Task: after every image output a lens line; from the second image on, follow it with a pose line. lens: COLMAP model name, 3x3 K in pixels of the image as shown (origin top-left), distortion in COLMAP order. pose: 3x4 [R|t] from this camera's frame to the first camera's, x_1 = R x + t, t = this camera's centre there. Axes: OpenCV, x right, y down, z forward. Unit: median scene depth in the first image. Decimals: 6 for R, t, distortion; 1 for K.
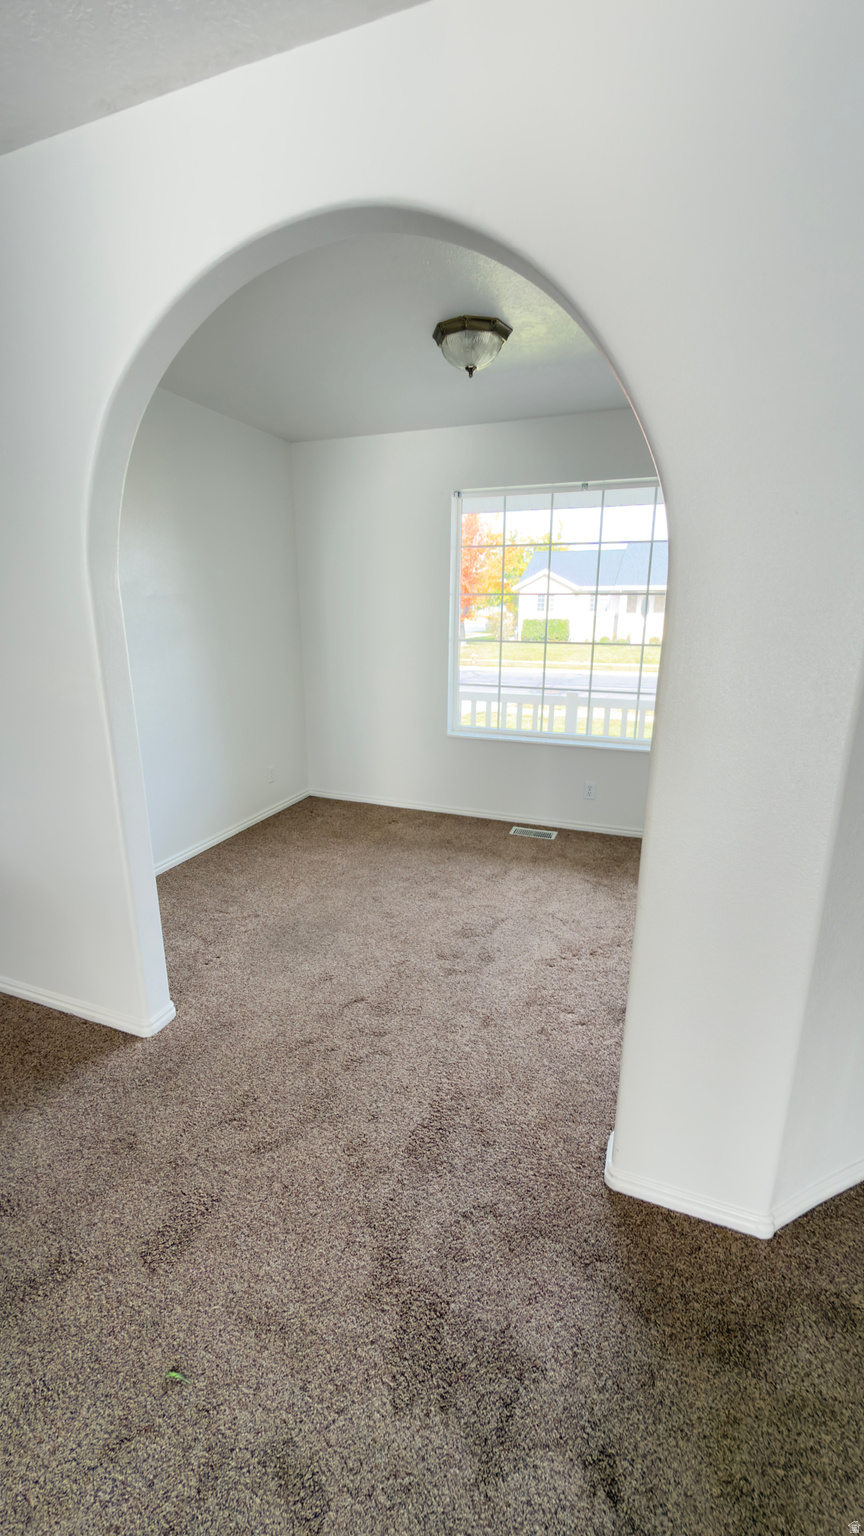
lens RADIAL K [[614.3, 0, 429.4], [0, 614.3, 764.3], [0, 0, 1]] dist [0.001485, 0.000215]
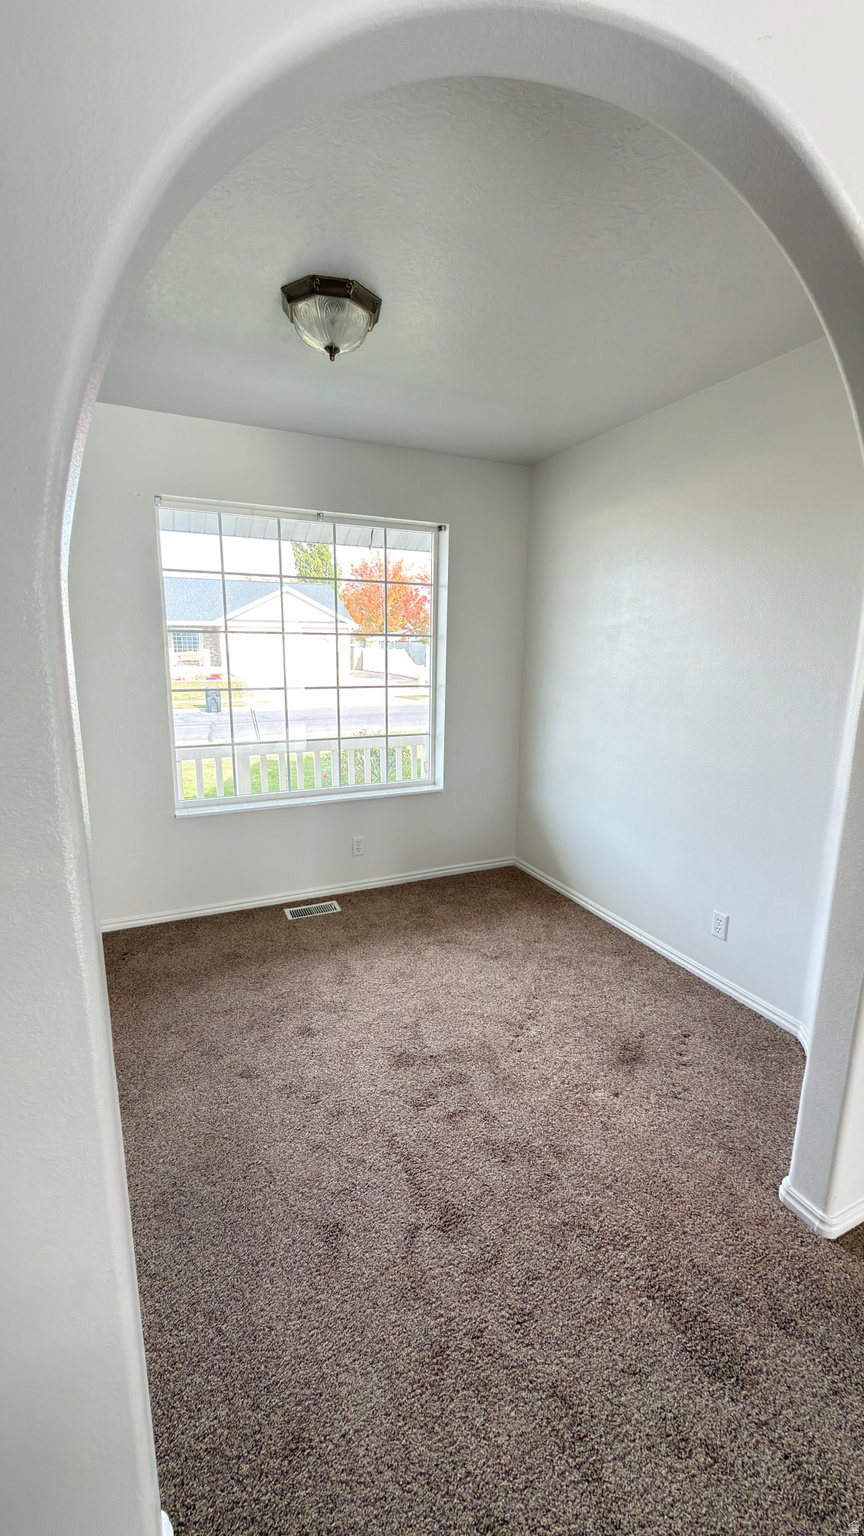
lens RADIAL K [[614.3, 0, 429.4], [0, 614.3, 764.3], [0, 0, 1]] dist [0.001485, 0.000215]
pose [[0.691765, -0.133255, 0.709722, -0.347245], [0.169762, 0.985292, 0.019529, -0.089288], [-0.701885, 0.106974, 0.704212, 0.310754]]
